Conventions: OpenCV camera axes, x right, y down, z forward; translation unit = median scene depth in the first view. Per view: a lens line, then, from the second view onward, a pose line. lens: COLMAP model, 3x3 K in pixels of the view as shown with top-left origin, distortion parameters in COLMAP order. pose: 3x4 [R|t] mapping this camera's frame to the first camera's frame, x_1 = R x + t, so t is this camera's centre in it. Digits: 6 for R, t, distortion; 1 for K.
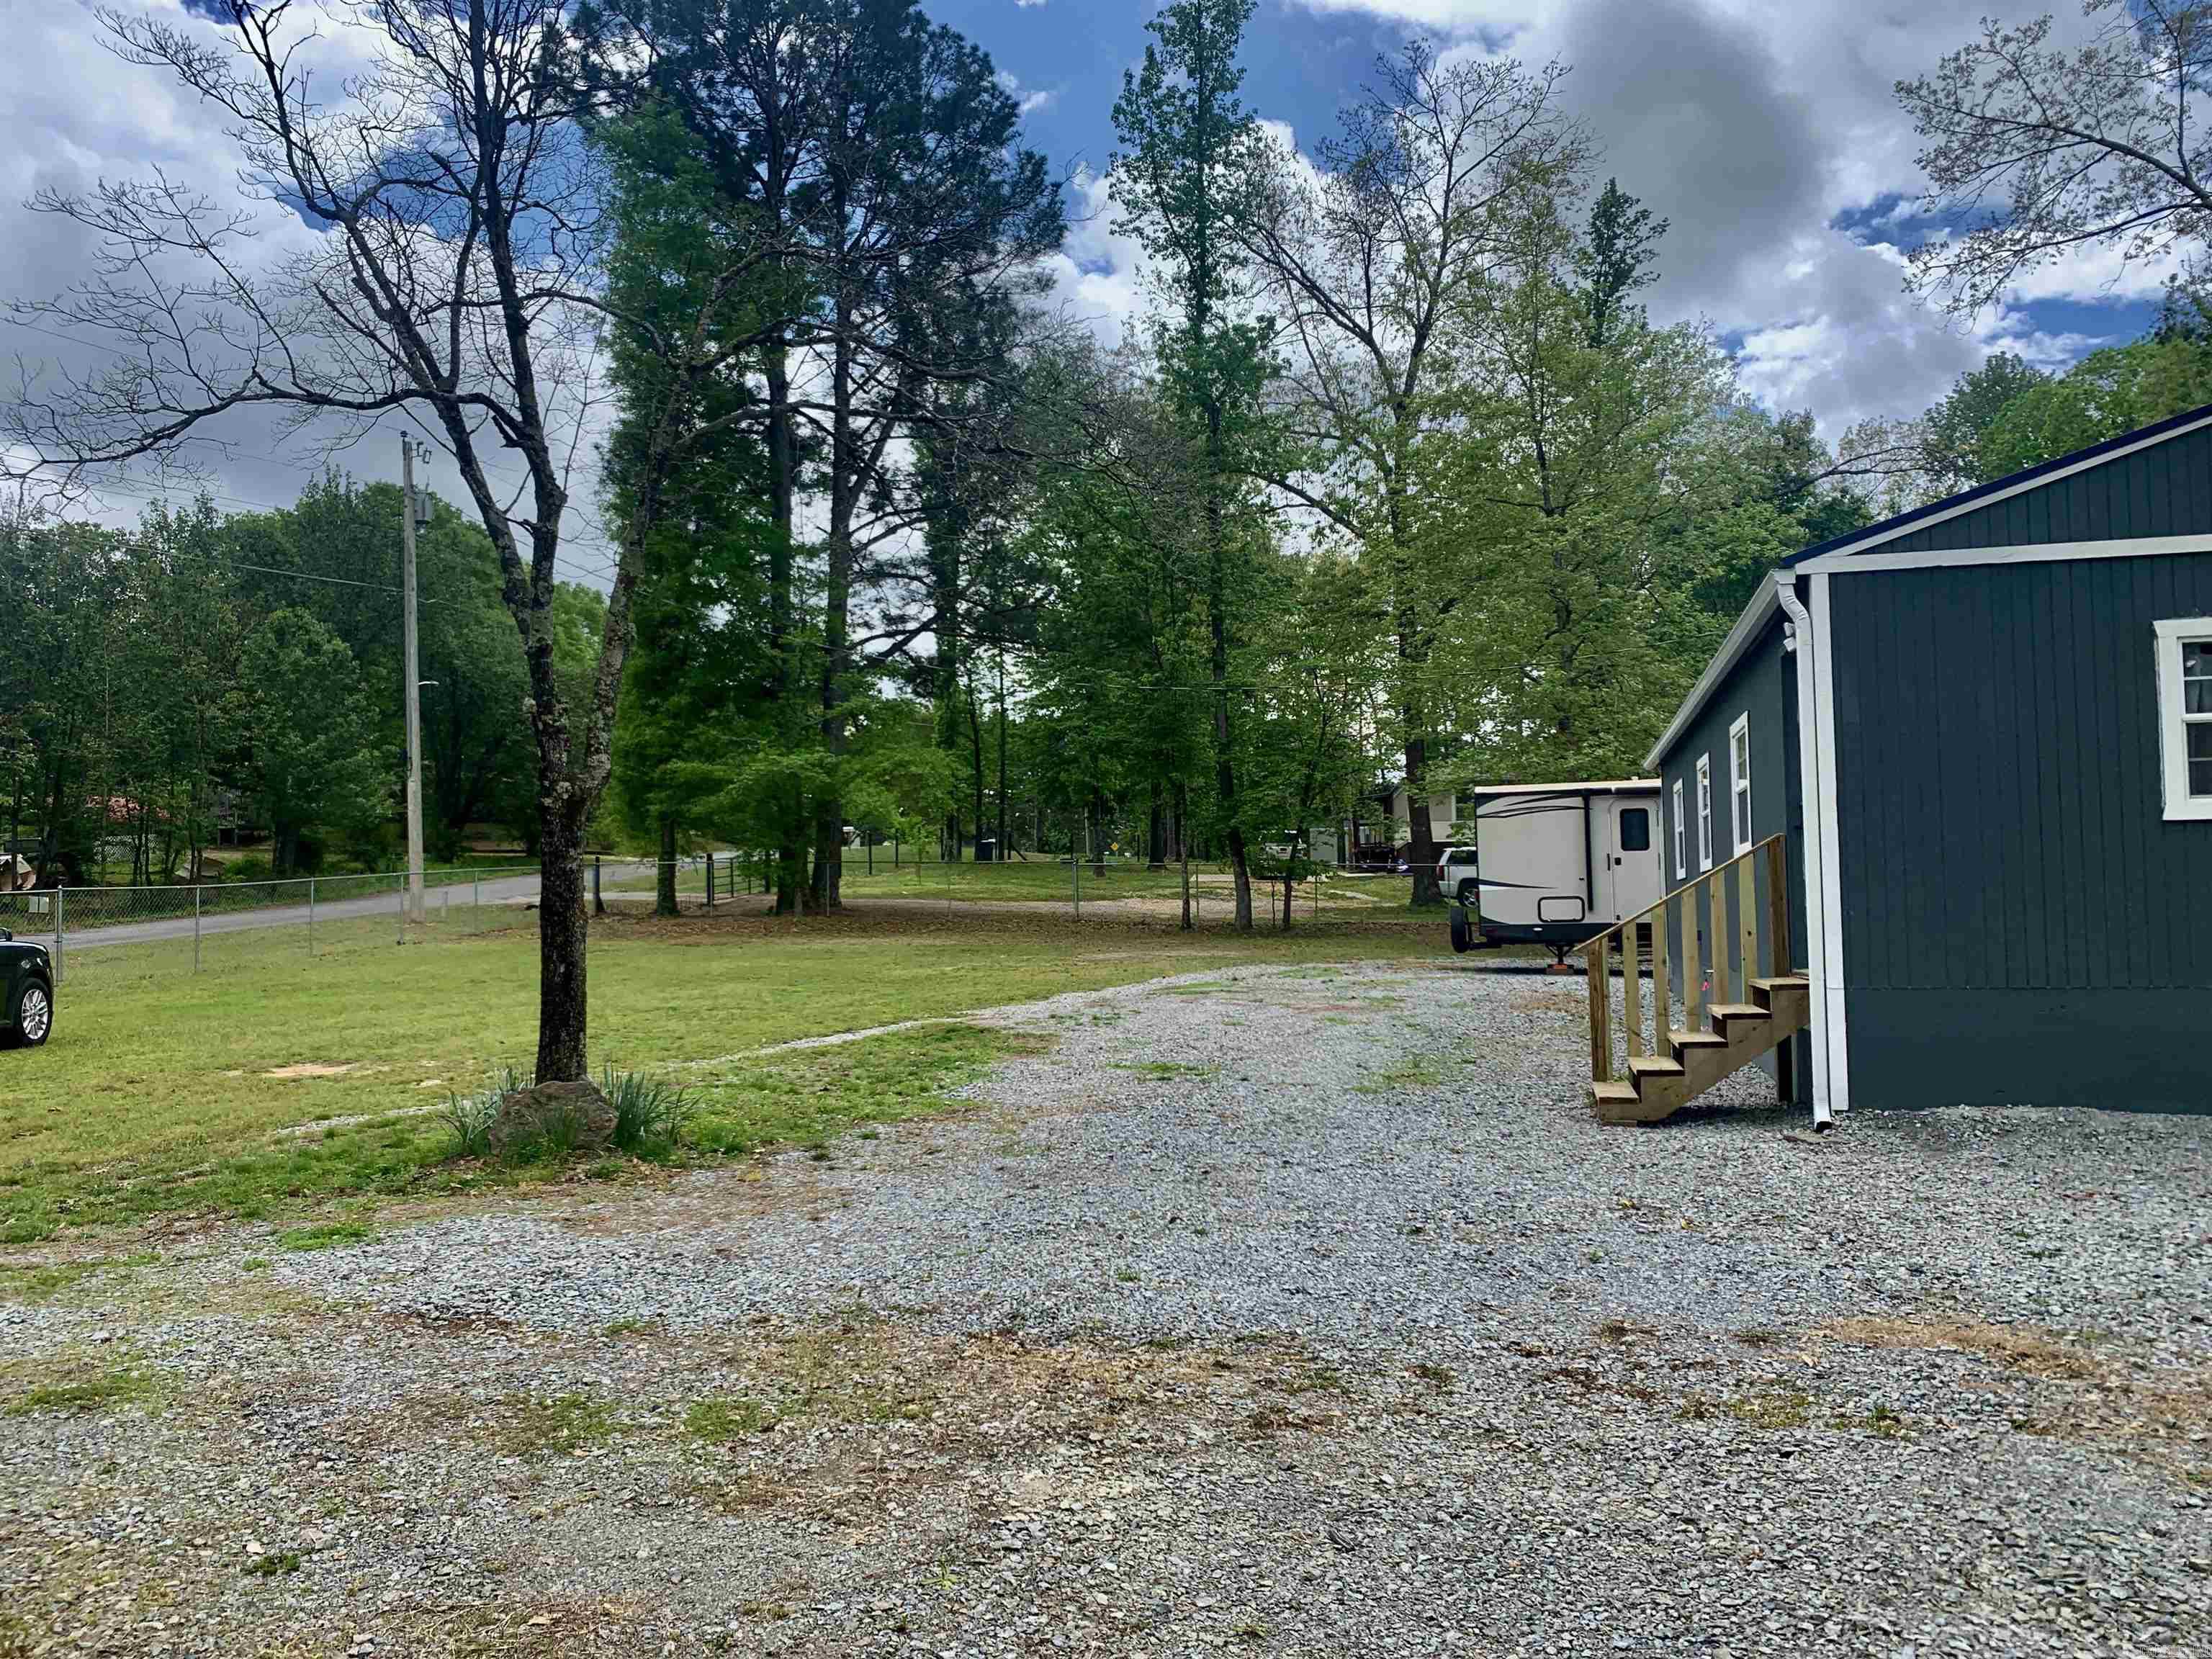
lens RADIAL K [[1682.8, 0, 1093.1], [0, 1682.8, 838.3], [0, 0, 1]] dist [-0.001899, -0.008359]
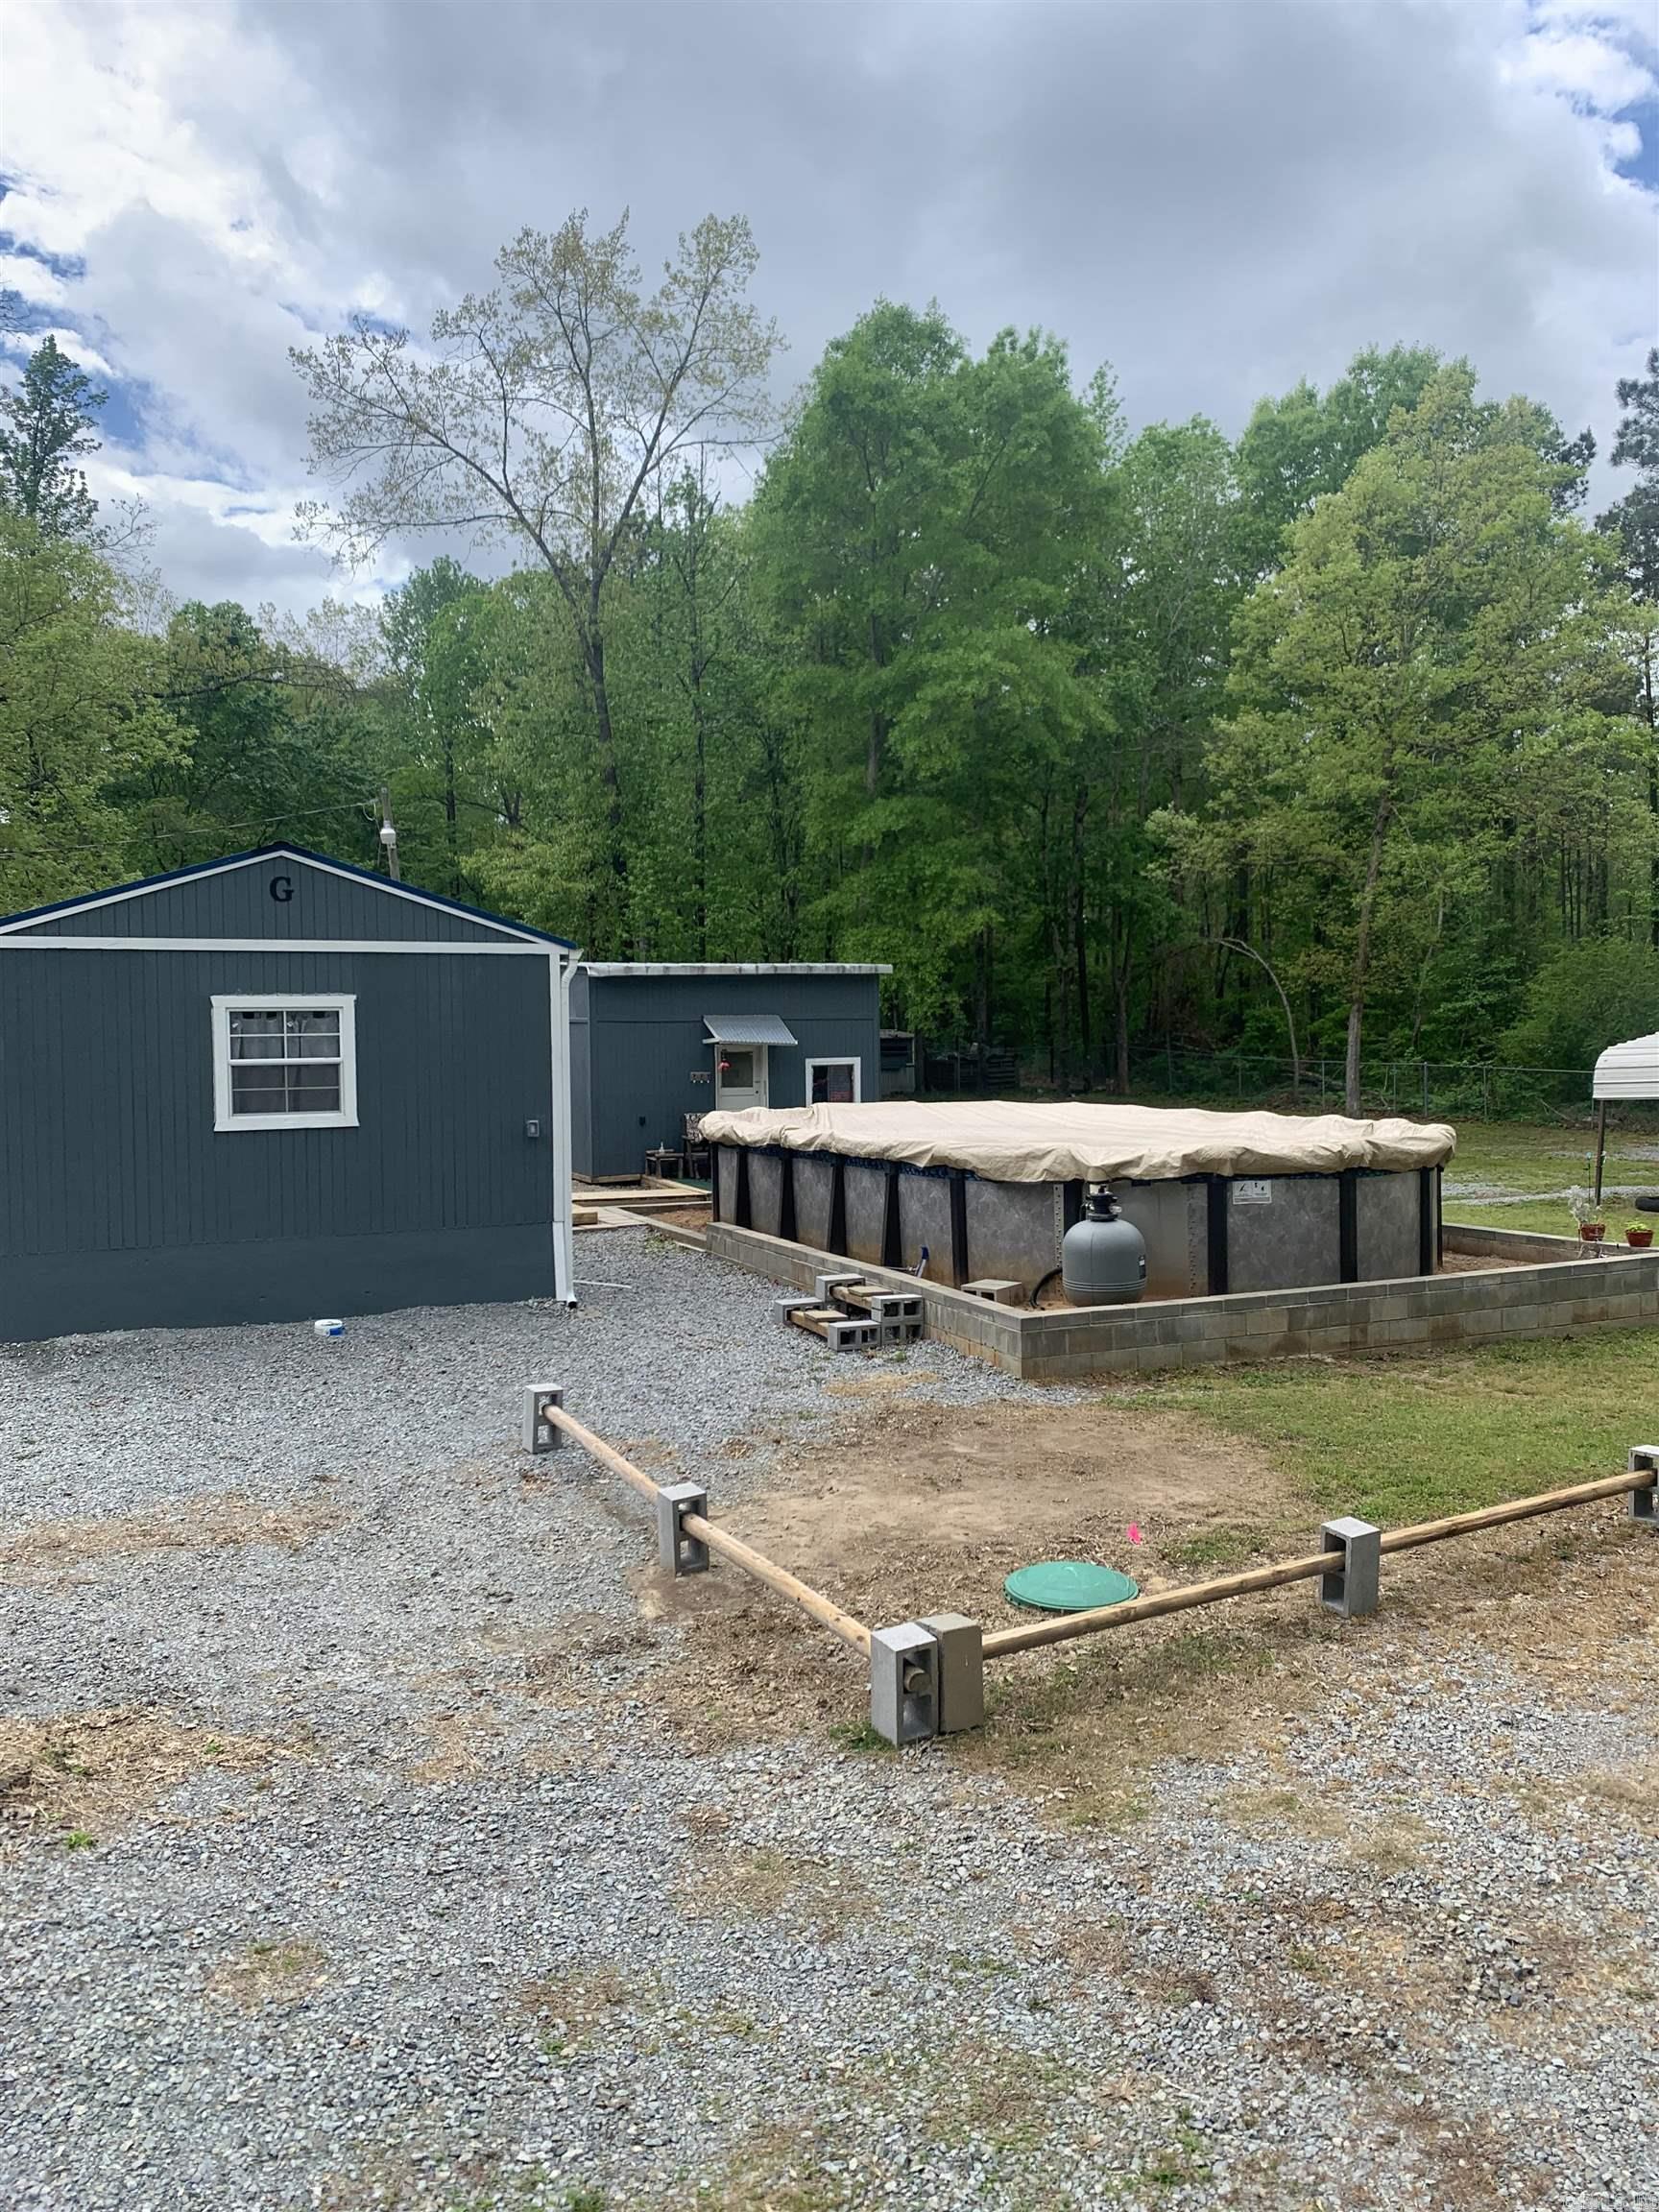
lens RADIAL K [[1682.8, 0, 835.7], [0, 1682.8, 1097.9], [0, 0, 1]] dist [-0.001899, -0.008359]
pose [[0.767418, -0.020913, 0.640806, 0.028200], [-0.034148, 0.996716, 0.073423, -0.044698], [-0.640237, -0.078228, 0.764184, -0.129296]]
